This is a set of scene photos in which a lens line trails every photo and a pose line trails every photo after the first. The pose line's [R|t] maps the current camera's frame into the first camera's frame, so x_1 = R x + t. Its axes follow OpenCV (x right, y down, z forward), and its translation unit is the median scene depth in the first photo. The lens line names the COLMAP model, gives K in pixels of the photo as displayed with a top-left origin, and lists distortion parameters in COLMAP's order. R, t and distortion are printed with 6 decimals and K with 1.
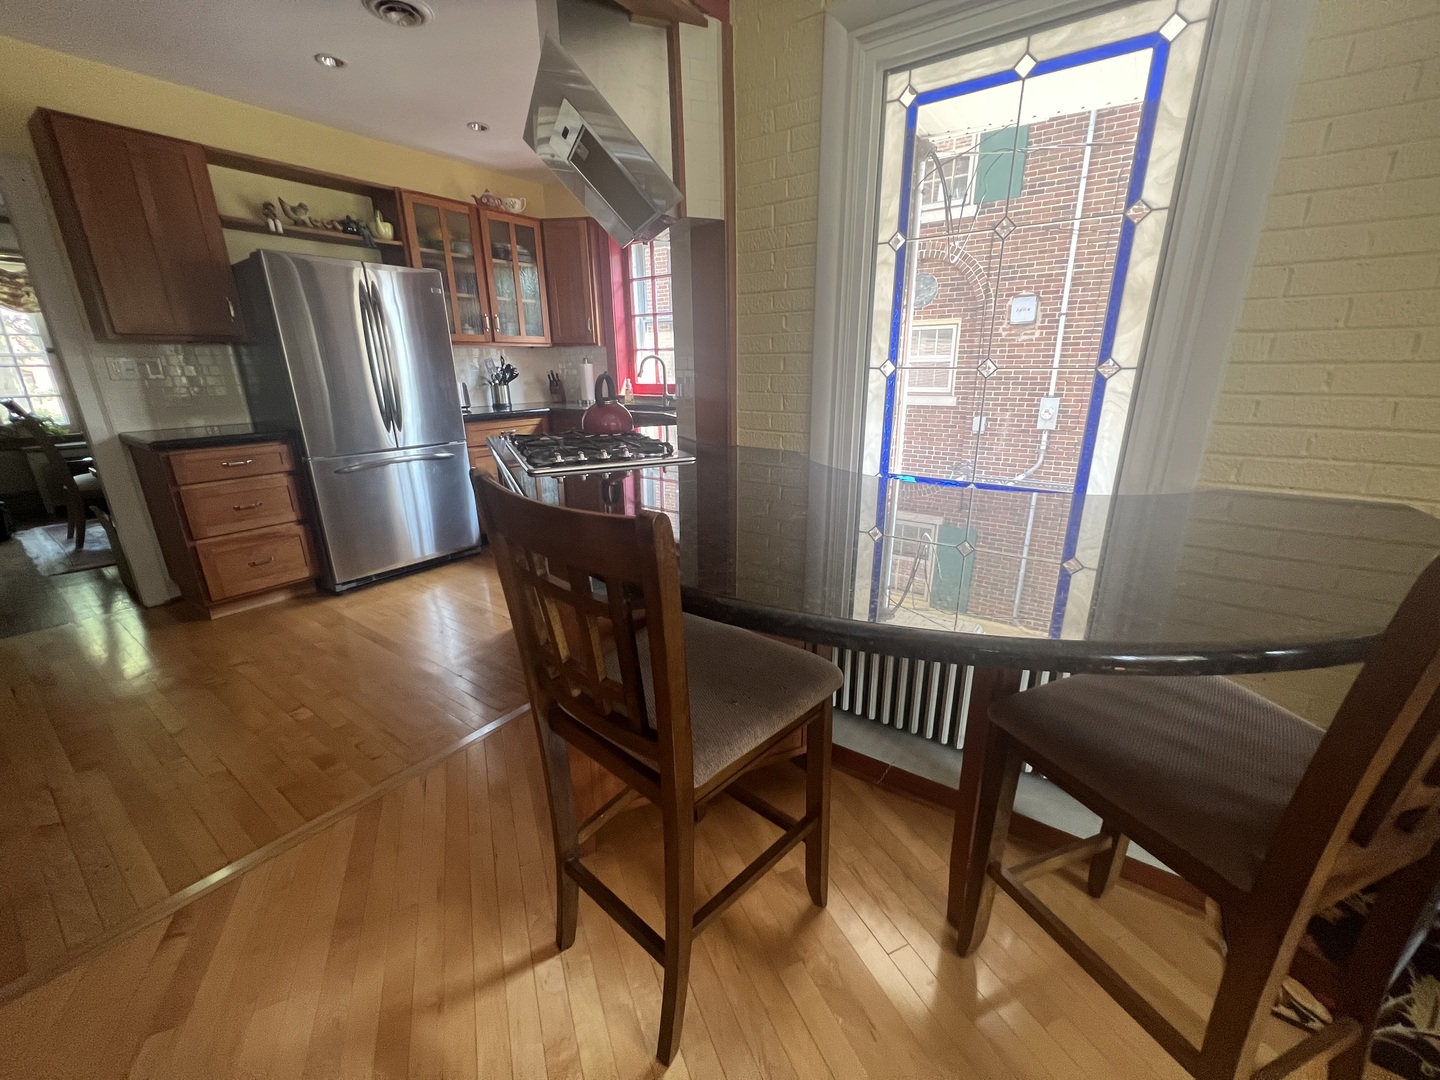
lens RADIAL K [[574.6, 0, 718.9], [0, 574.6, 537.7], [0, 0, 1]] dist [-0.000962, 0.000484]
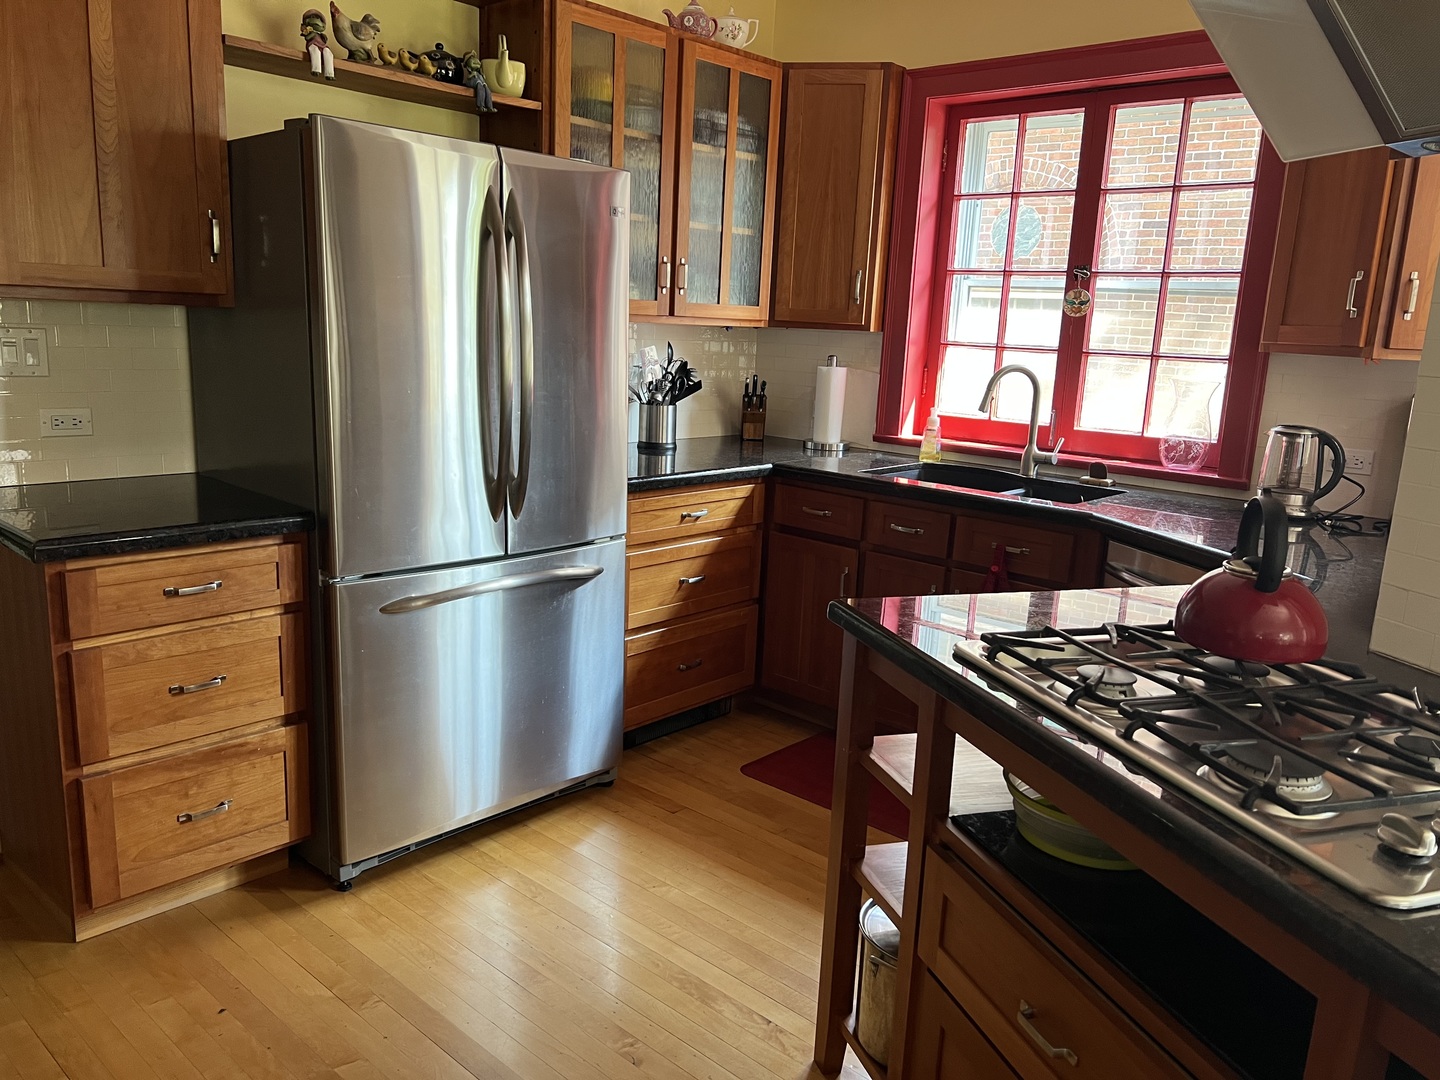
lens RADIAL K [[1094.4, 0, 721.2], [0, 1094.4, 546.2], [0, 0, 1]] dist [0.002037, 0.006545]
pose [[0.994100, 0.076454, -0.076946, -0.327083], [-0.082703, 0.993228, -0.081595, -0.107656], [0.070187, 0.087477, 0.993691, 0.178571]]
